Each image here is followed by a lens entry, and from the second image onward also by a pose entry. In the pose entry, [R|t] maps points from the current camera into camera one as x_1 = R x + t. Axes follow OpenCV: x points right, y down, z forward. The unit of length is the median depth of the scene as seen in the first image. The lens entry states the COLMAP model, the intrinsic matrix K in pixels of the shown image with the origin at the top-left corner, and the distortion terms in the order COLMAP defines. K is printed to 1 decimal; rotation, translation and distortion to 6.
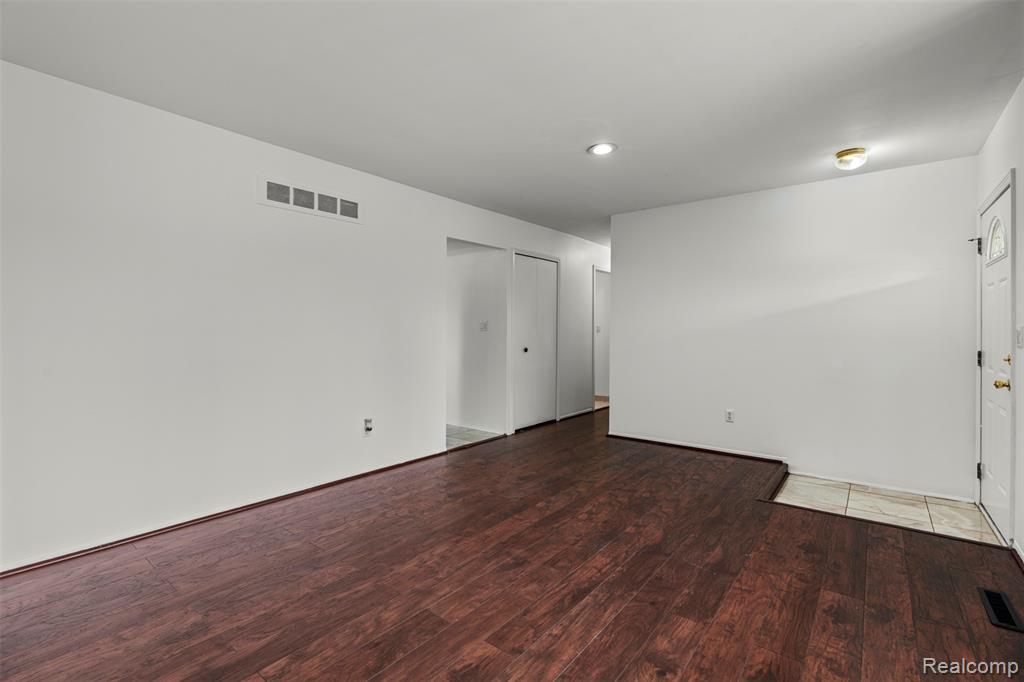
lens RADIAL K [[457.9, 0, 512.5], [0, 457.9, 334.5], [0, 0, 1]] dist [-0.009447, 0.003221]
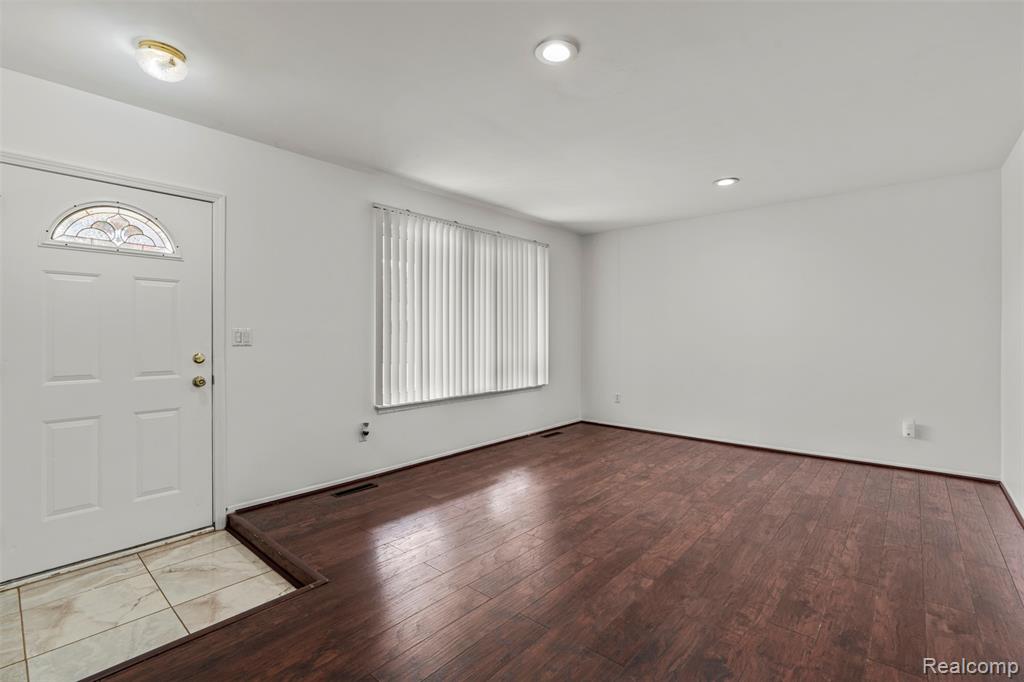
lens RADIAL K [[457.9, 0, 513.4], [0, 457.9, 337.9], [0, 0, 1]] dist [-0.009447, 0.003221]
pose [[-0.998928, -0.003142, 0.046176, 0.284452], [-0.002325, 0.999840, 0.017732, -0.016412], [-0.046225, 0.017605, -0.998776, 2.059980]]
